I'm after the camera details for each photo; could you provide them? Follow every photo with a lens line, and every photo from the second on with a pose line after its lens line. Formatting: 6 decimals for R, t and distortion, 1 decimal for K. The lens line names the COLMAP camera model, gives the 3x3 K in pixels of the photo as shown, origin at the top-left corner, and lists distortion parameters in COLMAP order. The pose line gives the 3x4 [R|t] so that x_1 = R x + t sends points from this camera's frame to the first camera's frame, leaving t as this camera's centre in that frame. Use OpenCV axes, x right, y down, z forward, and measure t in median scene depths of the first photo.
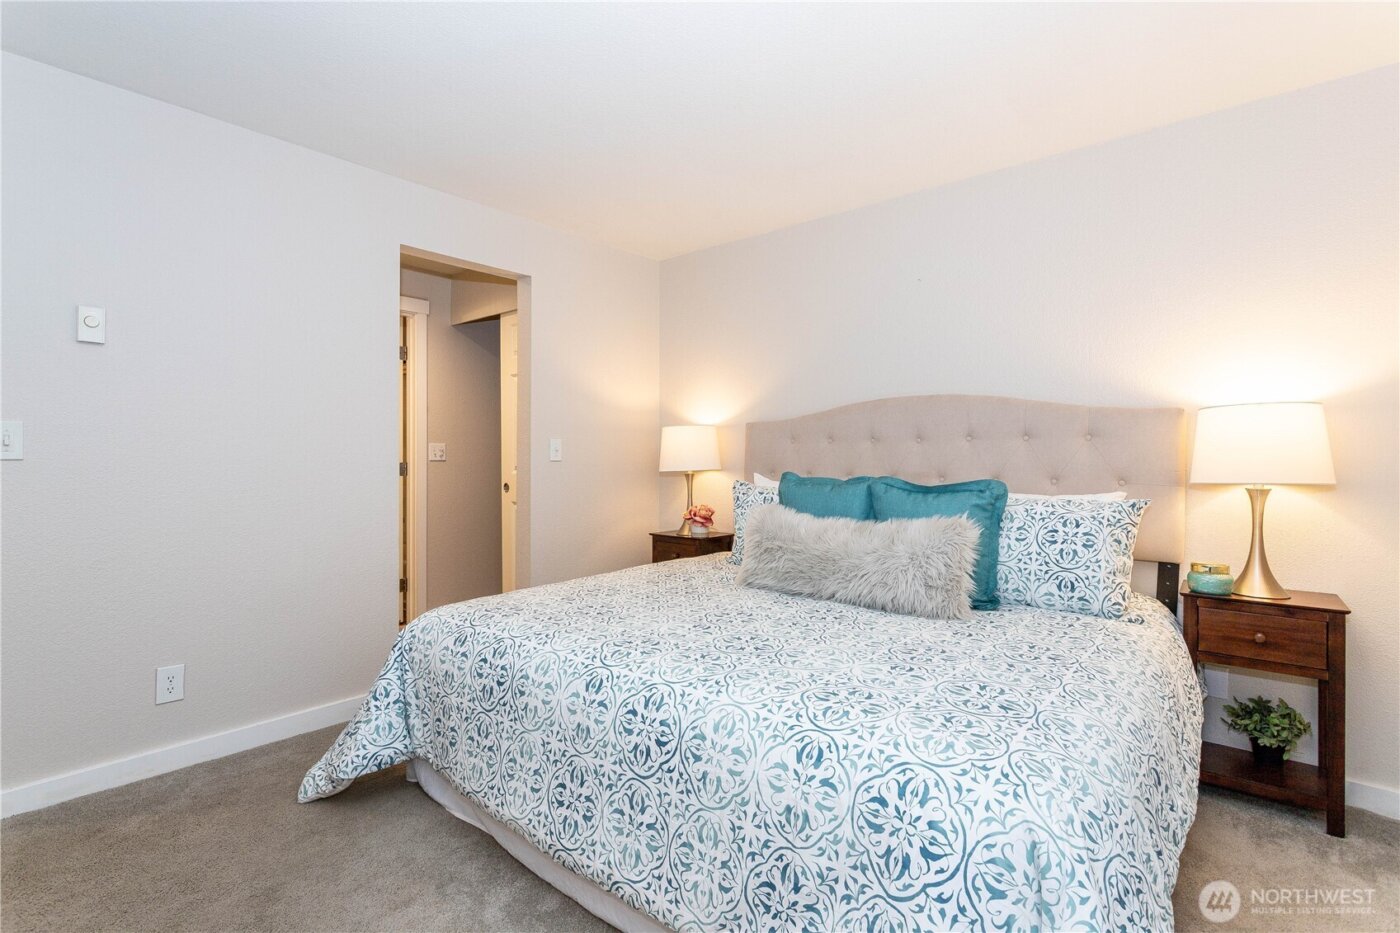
lens RADIAL K [[664.6, 0, 697.0], [0, 664.6, 455.0], [0, 0, 1]] dist [0.002588, 0.001616]
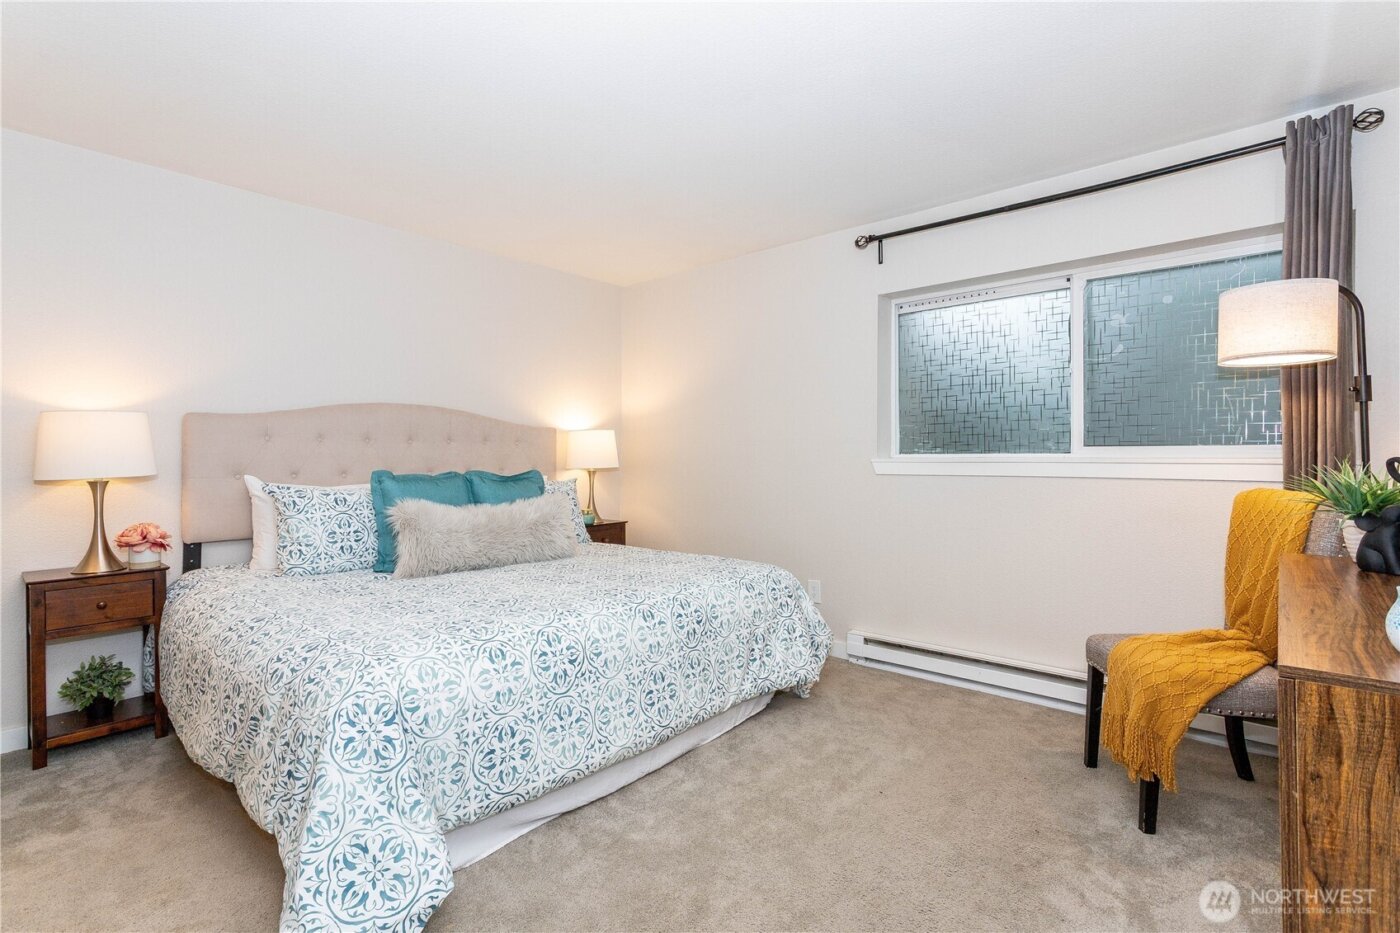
lens RADIAL K [[664.6, 0, 697.0], [0, 664.6, 455.0], [0, 0, 1]] dist [0.002588, 0.001616]
pose [[0.060540, -0.004648, 0.998155, -1.295869], [0.009198, 0.999949, 0.004098, -0.001725], [-0.998123, 0.008933, 0.060580, 0.591251]]
